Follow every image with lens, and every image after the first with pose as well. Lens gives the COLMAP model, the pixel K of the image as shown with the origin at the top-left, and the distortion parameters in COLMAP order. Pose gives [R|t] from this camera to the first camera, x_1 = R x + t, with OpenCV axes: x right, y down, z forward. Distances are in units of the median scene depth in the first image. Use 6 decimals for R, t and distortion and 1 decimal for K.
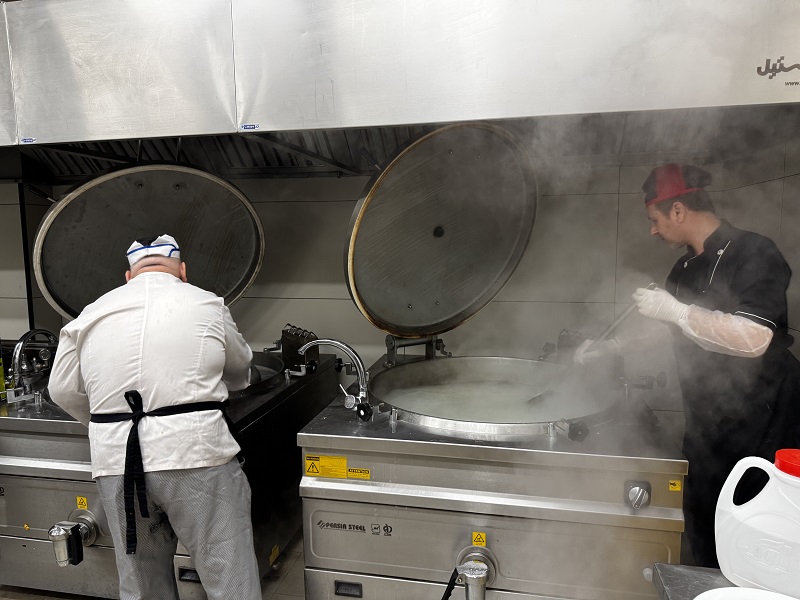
lens RADIAL K [[575.7, 0, 402.0], [0, 575.7, 295.6], [0, 0, 1]] dist [0.027016, -0.042257]
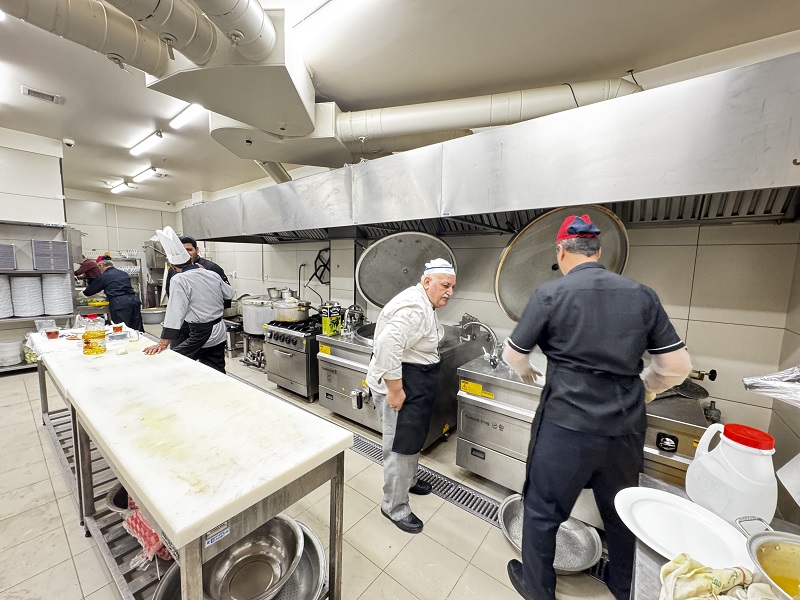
lens RADIAL K [[318.2, 0, 399.1], [0, 318.2, 297.1], [0, 0, 1]] dist [-0.001442, -0.000250]
pose [[0.897448, 0.075883, -0.434543, 0.077076], [-0.077825, 0.996878, 0.013354, -0.001575], [0.434200, 0.021834, 0.900552, -0.062248]]
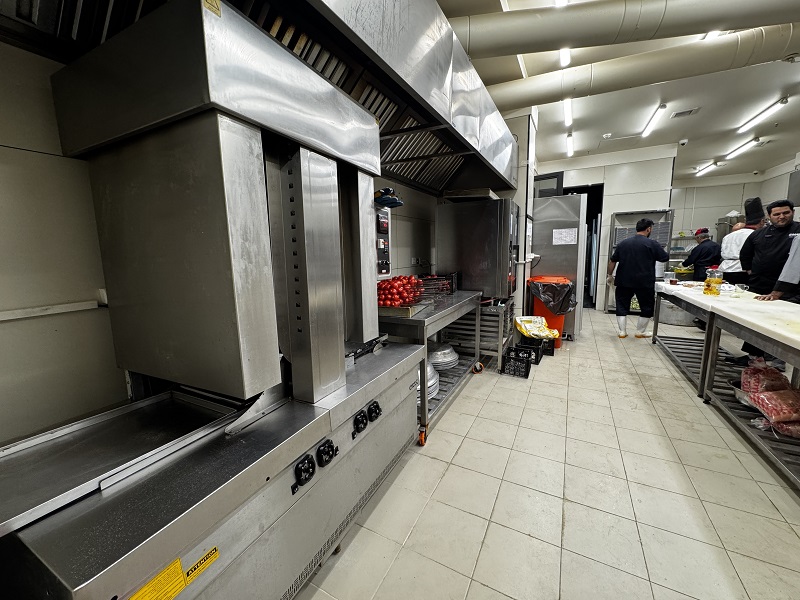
lens RADIAL K [[318.2, 0, 399.1], [0, 318.2, 297.1], [0, 0, 1]] dist [-0.001442, -0.000250]
pose [[-0.290273, 0.153758, -0.944511, 0.501292], [-0.068788, 0.981101, 0.180855, 0.124368], [0.954468, 0.117468, -0.274210, -0.502472]]
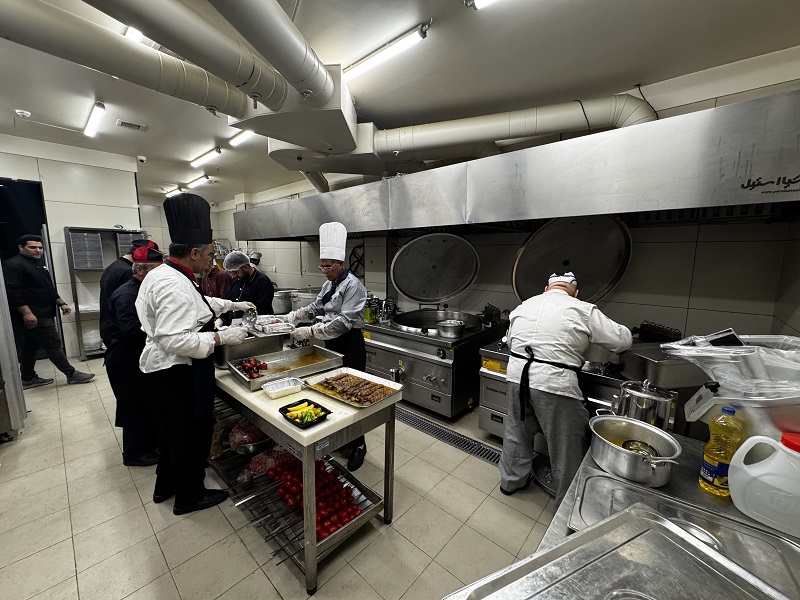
lens RADIAL K [[318.2, 0, 399.1], [0, 318.2, 297.1], [0, 0, 1]] dist [-0.001442, -0.000250]
pose [[0.862760, 0.082729, -0.498800, 0.141751], [-0.068160, 0.996548, 0.047389, -0.011772], [0.500998, -0.006887, 0.865421, -0.261188]]
